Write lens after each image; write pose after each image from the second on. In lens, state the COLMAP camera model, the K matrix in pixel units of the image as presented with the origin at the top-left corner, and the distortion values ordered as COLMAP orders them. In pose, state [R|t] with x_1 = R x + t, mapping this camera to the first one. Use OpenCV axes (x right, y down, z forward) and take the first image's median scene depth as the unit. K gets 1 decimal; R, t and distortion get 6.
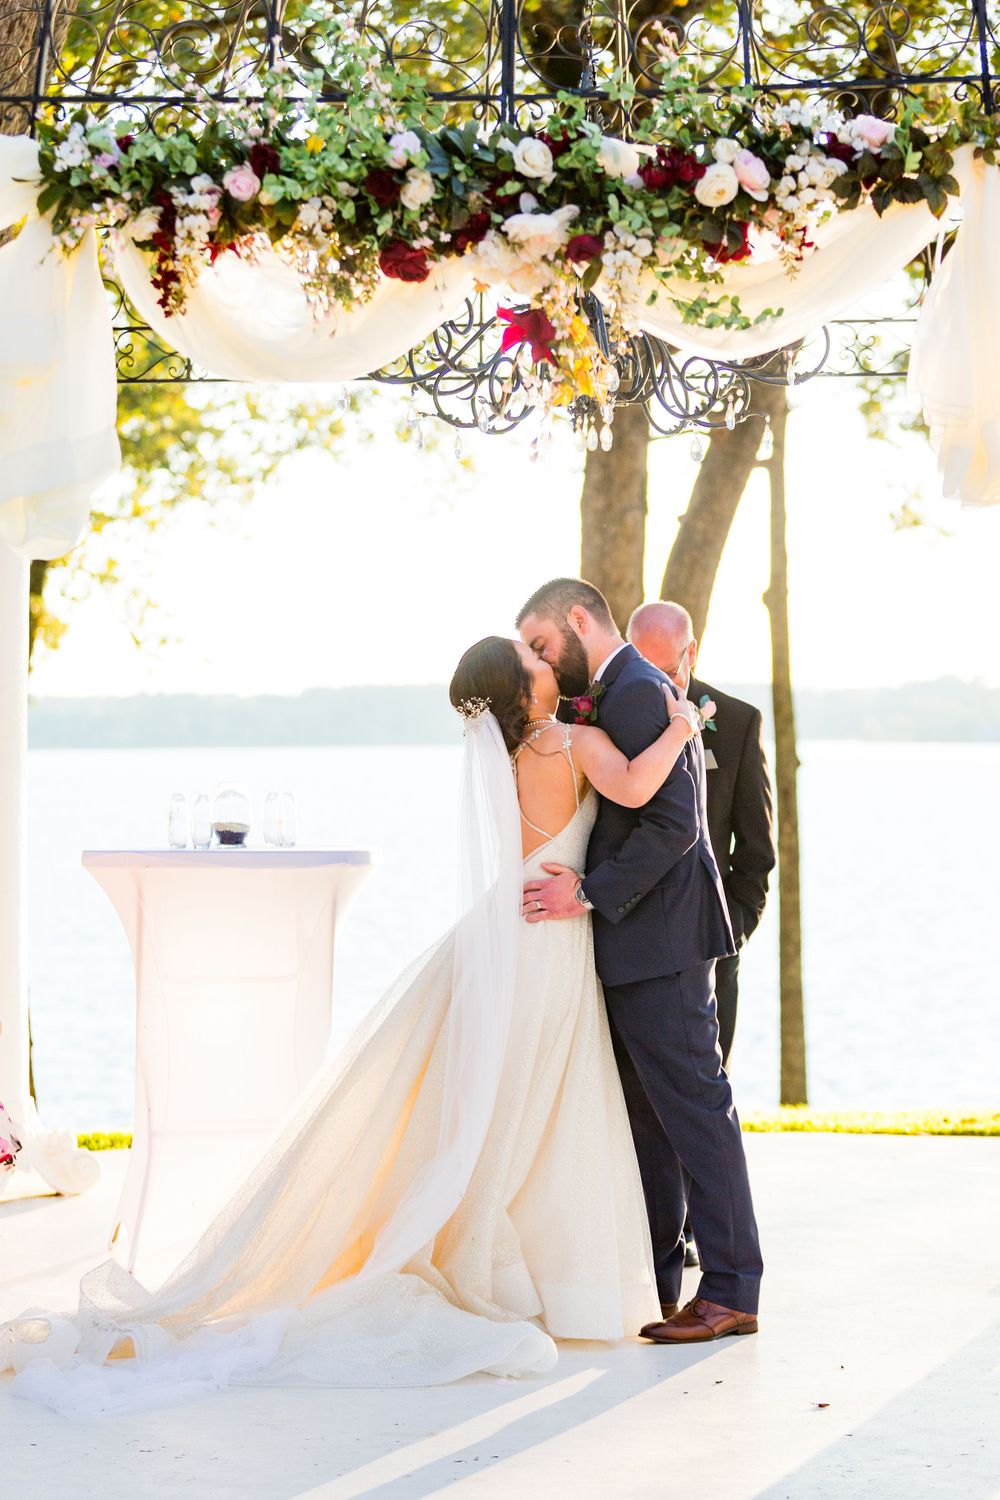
lens RADIAL K [[3580.1, 0, 510.1], [0, 3580.1, 742.1], [0, 0, 1]] dist [-0.122447, 0.000000]
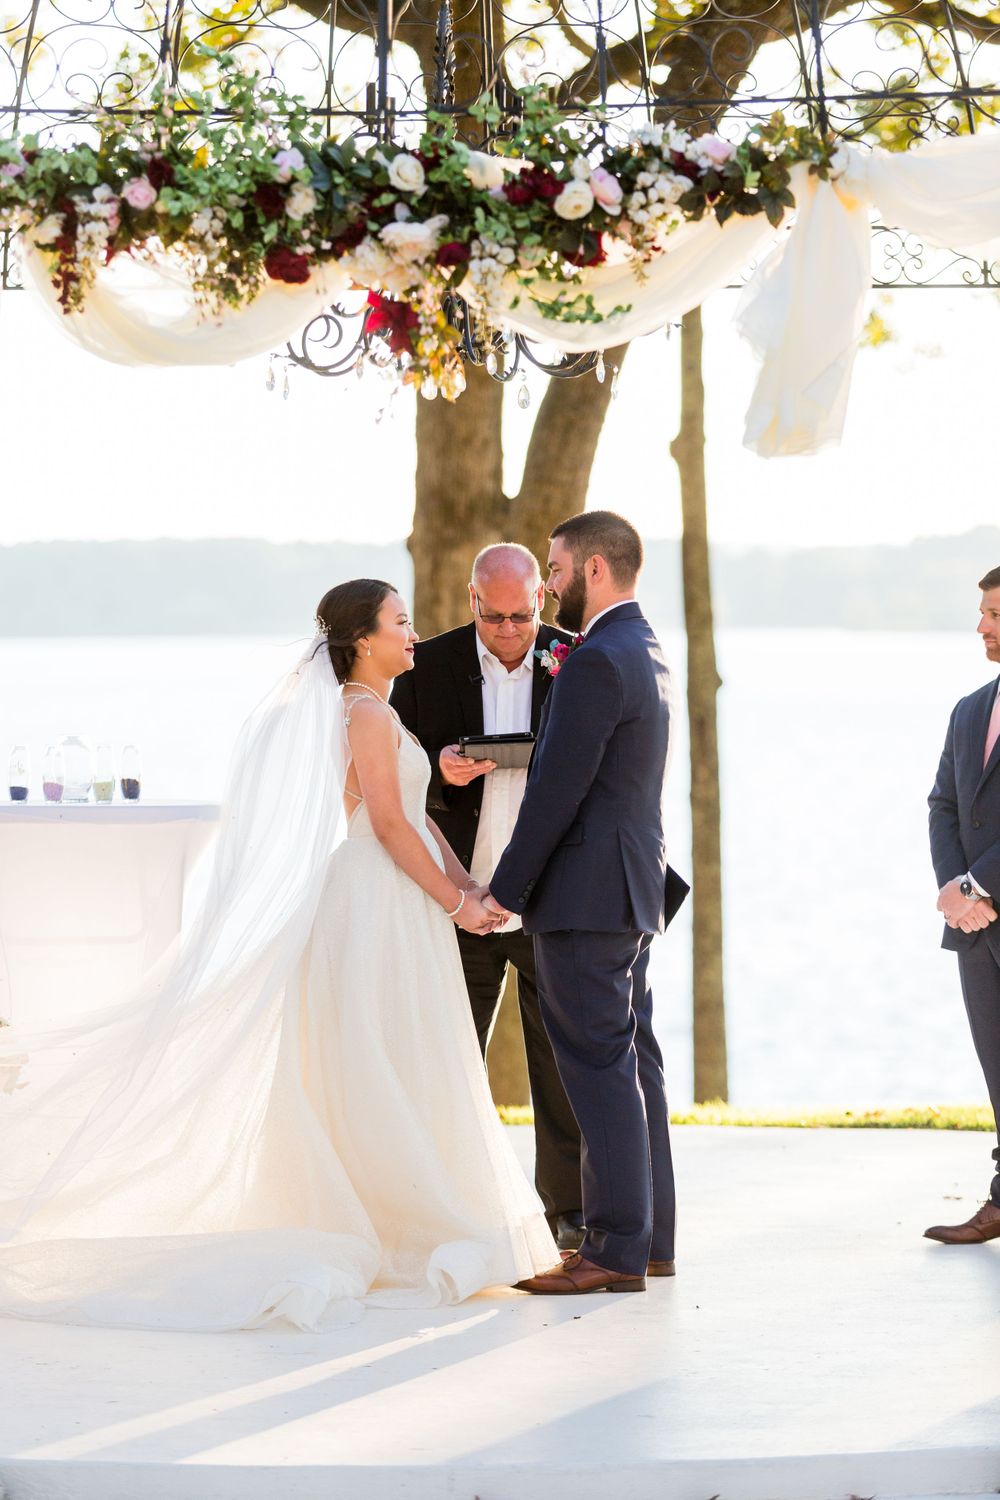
lens RADIAL K [[6894.4, 0, 499.7], [0, 6894.4, 750.6], [0, 0, 1]] dist [0.176649, 0.000000]
pose [[0.999284, 0.000875, 0.037834, -0.044650], [-0.001730, 0.999744, 0.022558, -0.034151], [-0.037804, -0.022608, 0.999029, -1.112643]]
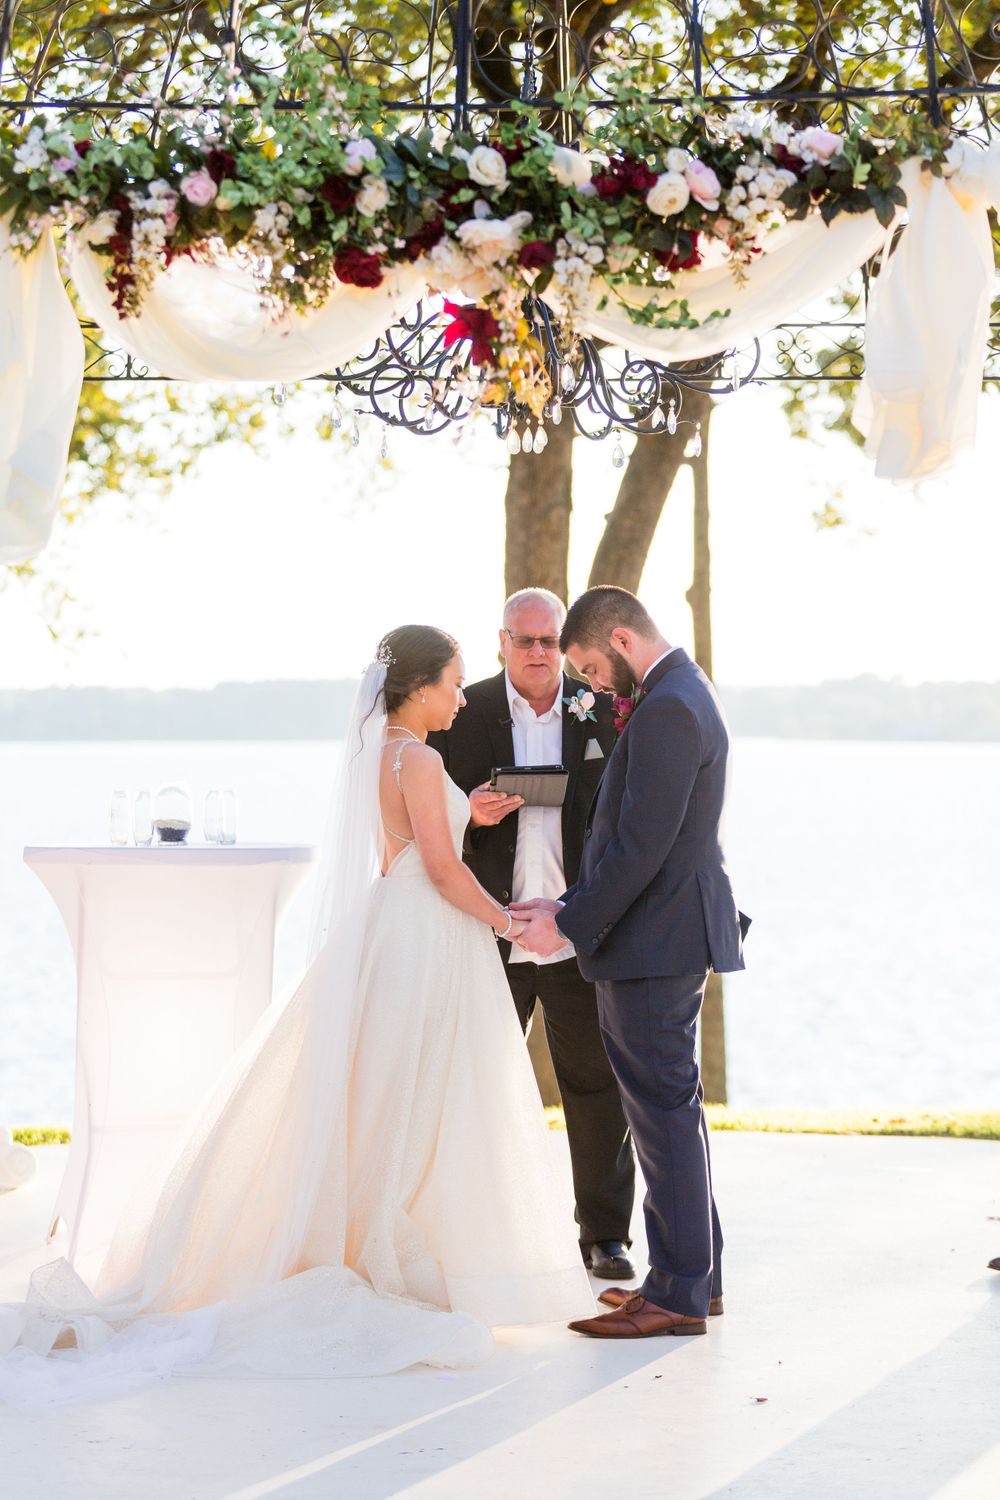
lens RADIAL K [[3638.3, 0, 485.4], [0, 3638.3, 755.8], [0, 0, 1]] dist [-0.154908, 0.000000]
pose [[0.999795, 0.006627, 0.019154, -0.012479], [-0.006724, 0.999965, 0.005022, -0.001507], [-0.019121, -0.005150, 0.999804, -0.028624]]
